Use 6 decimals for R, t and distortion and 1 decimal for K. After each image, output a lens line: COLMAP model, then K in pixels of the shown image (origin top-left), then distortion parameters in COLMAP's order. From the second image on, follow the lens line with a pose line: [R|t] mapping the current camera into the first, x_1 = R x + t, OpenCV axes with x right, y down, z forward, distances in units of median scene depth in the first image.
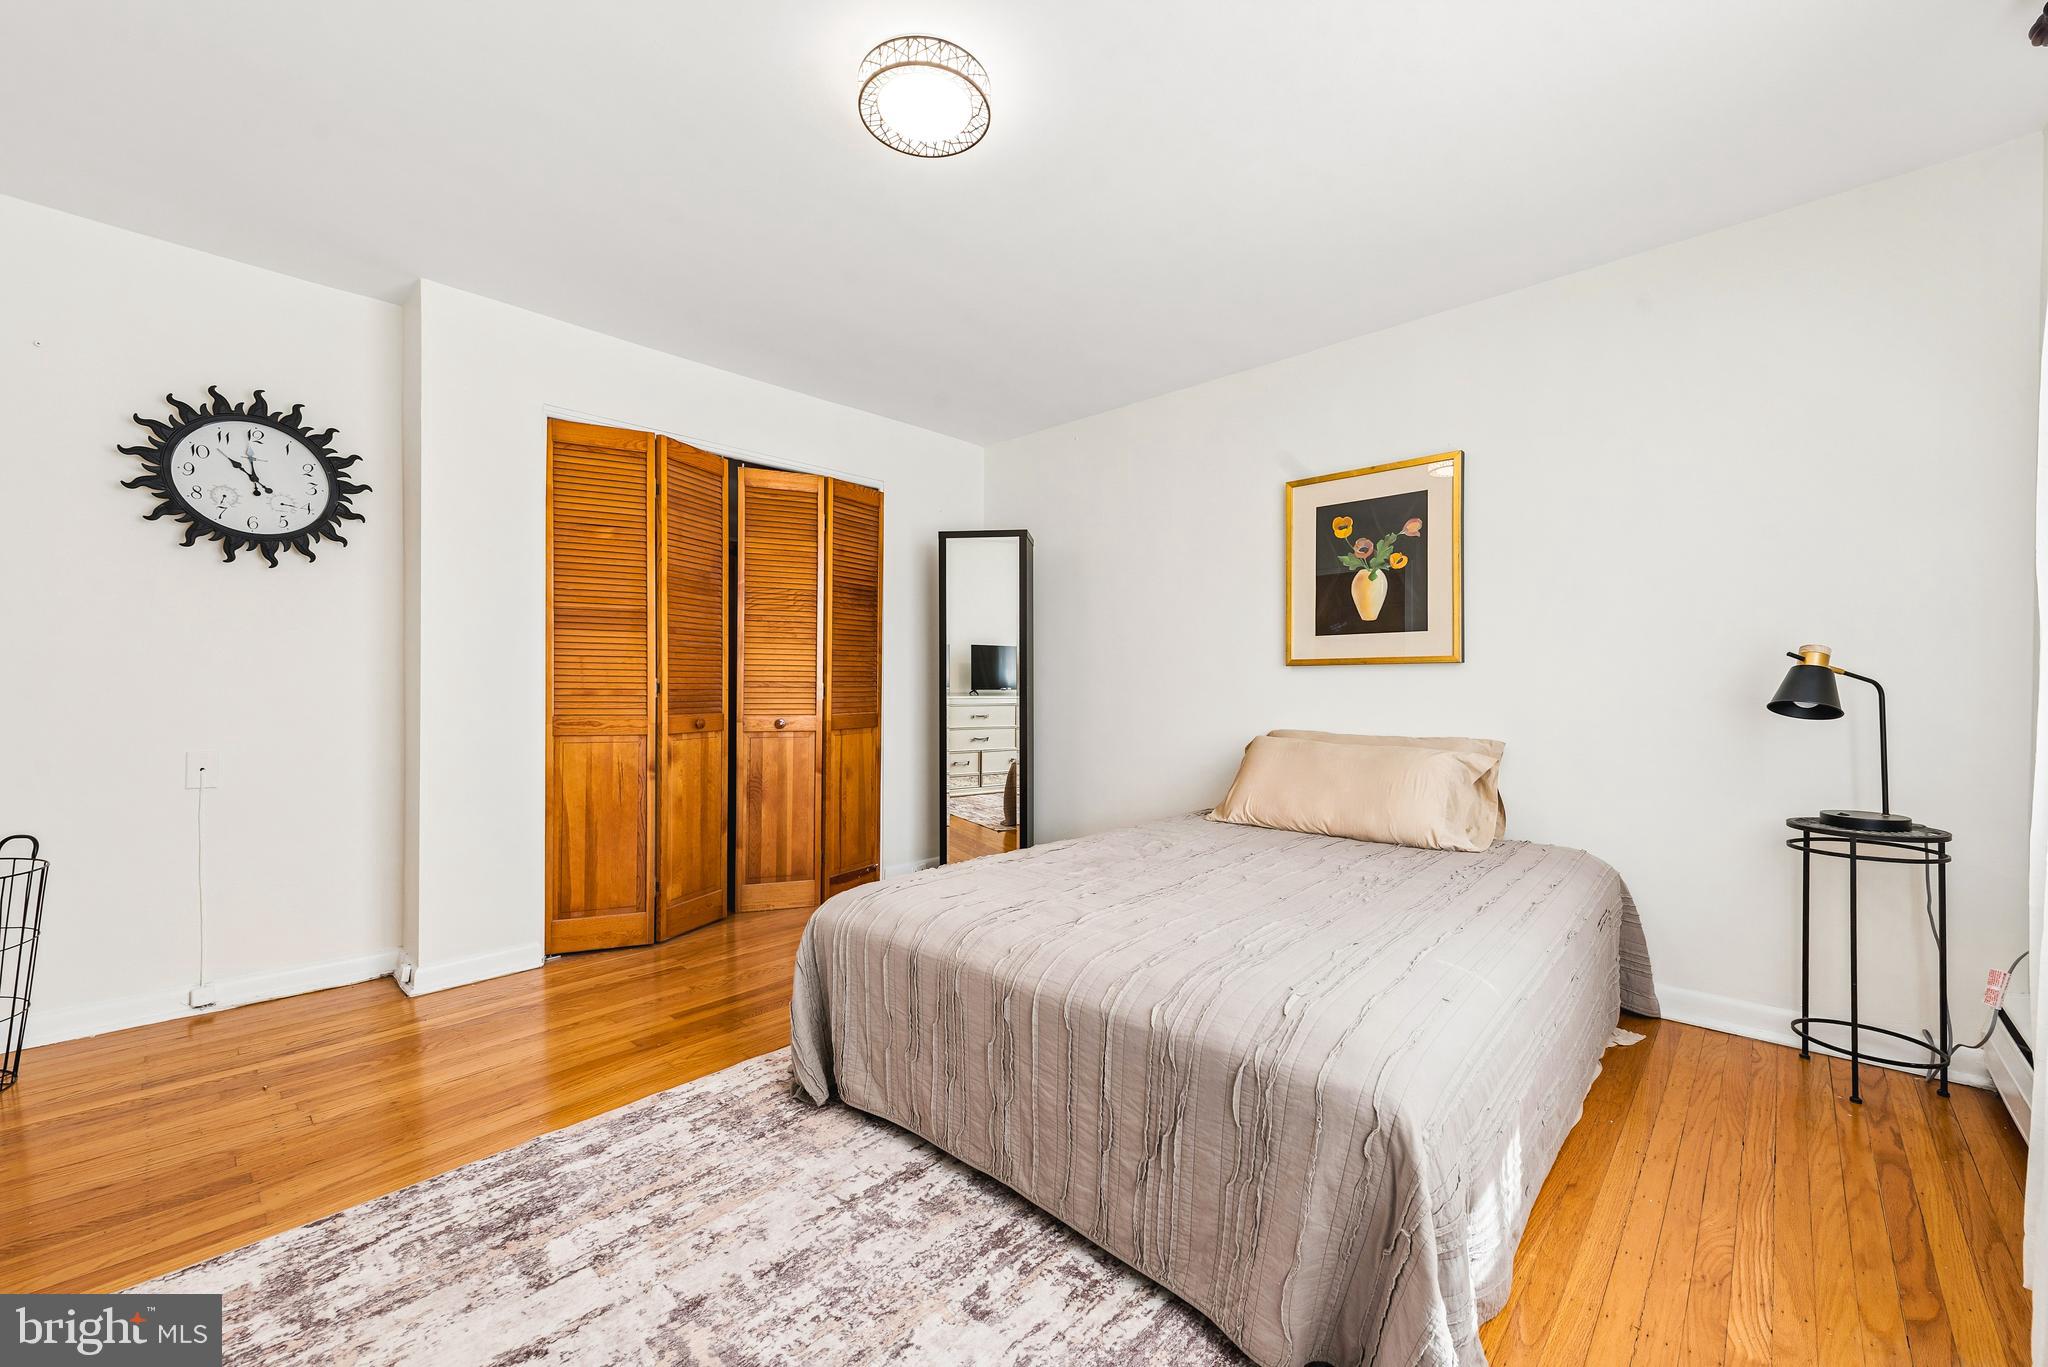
lens RADIAL K [[801.8, 0, 1056.1], [0, 801.8, 684.1], [0, 0, 1]] dist [0.000194, -0.000149]
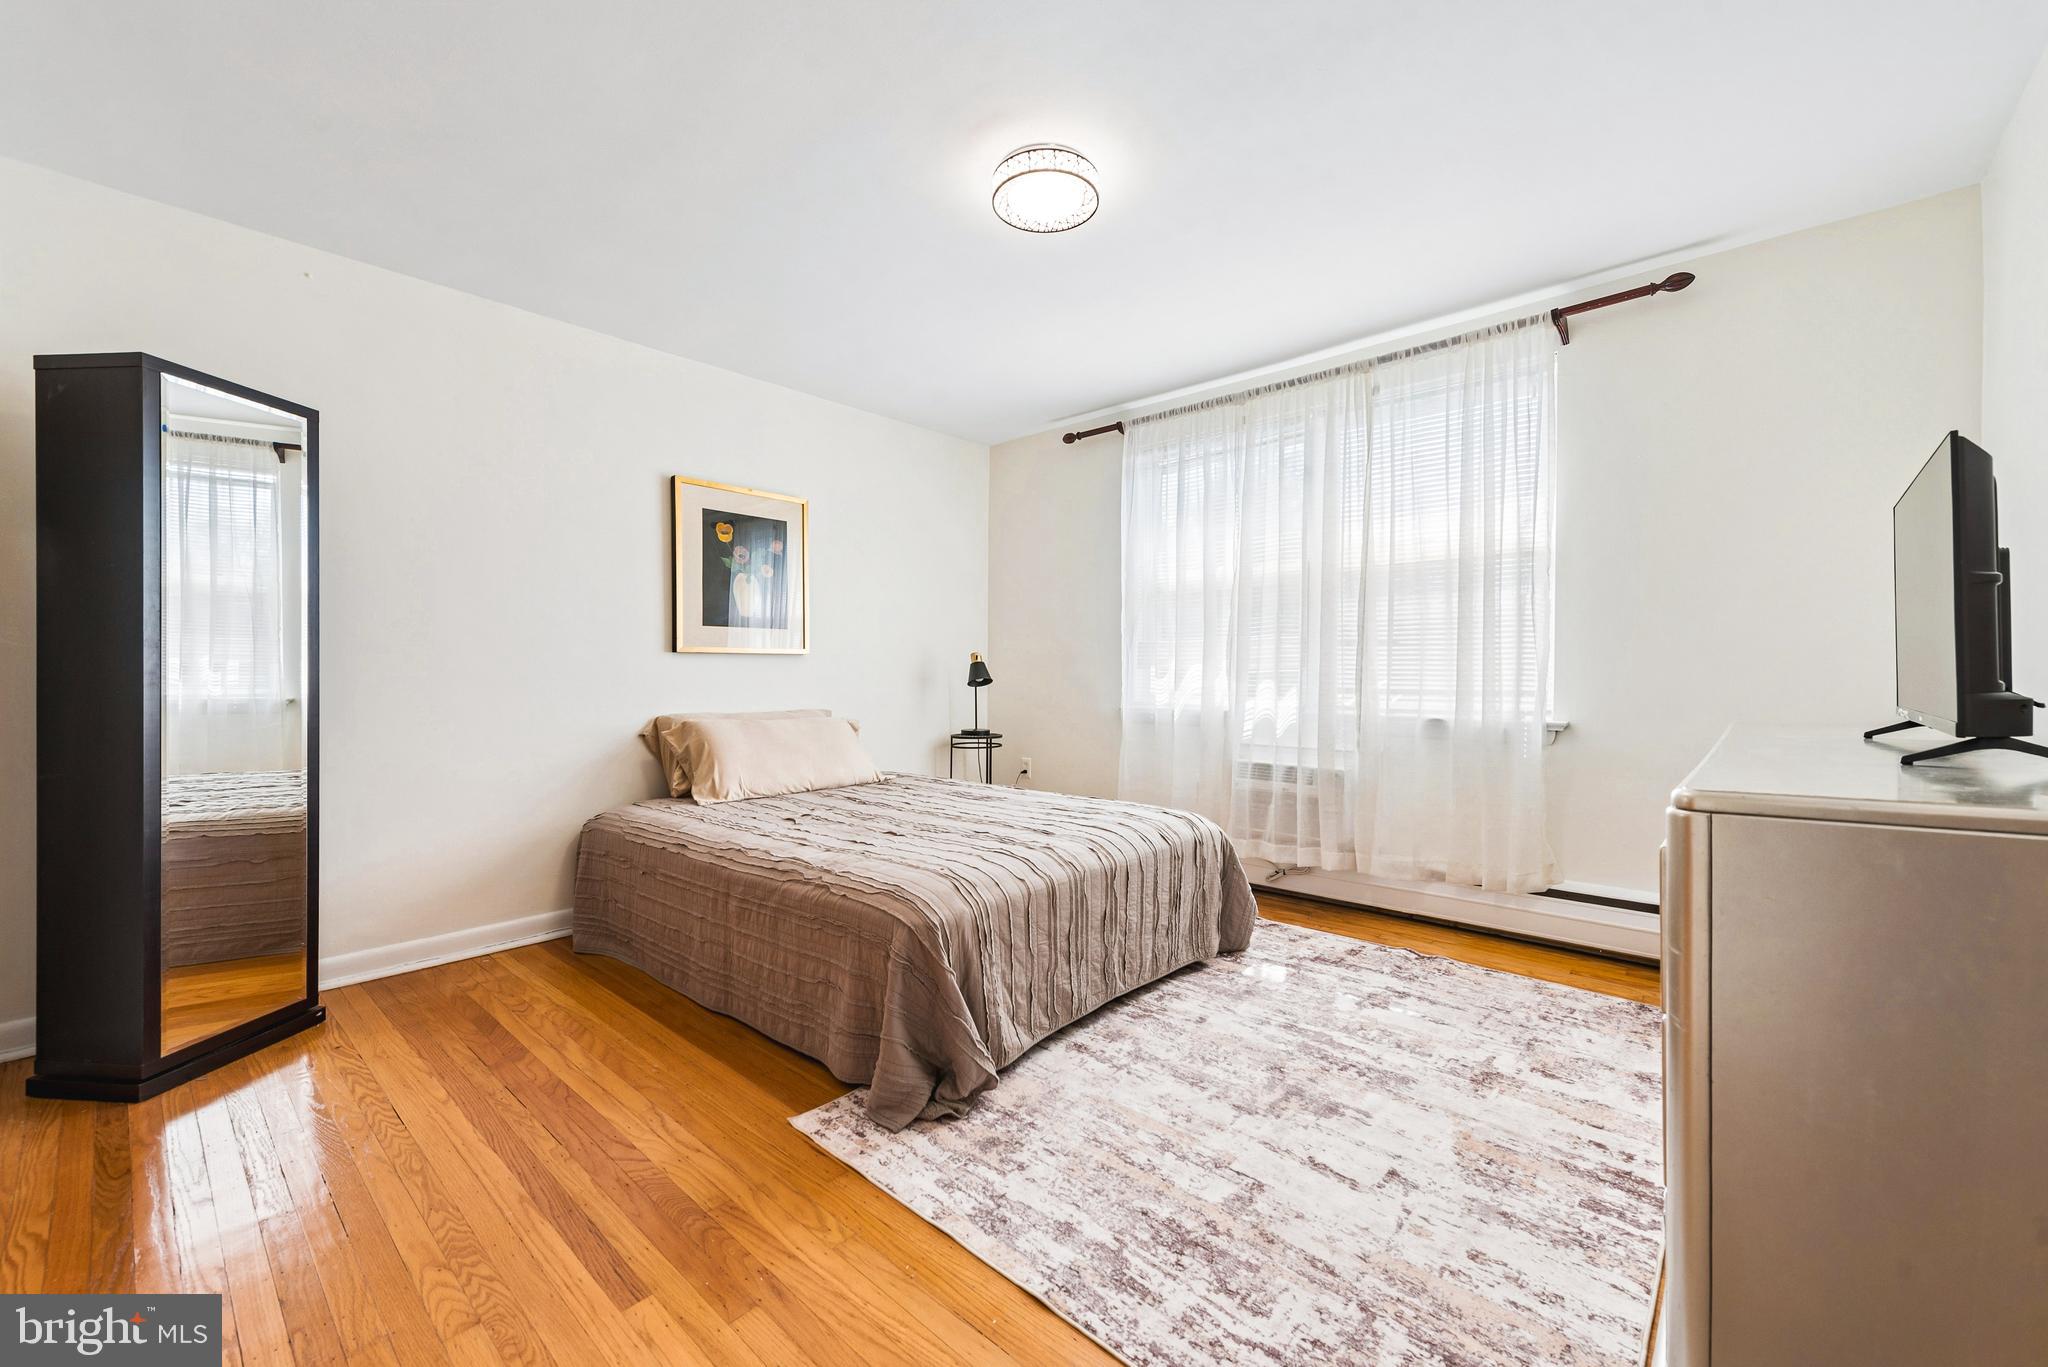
lens RADIAL K [[811.7, 0, 997.3], [0, 811.7, 655.2], [0, 0, 1]] dist [0.018001, -0.006552]
pose [[0.017540, 0.009894, 0.999797, -0.993314], [-0.000071, 0.999951, -0.009894, -0.010199], [-0.999846, 0.000102, 0.017540, 0.727828]]
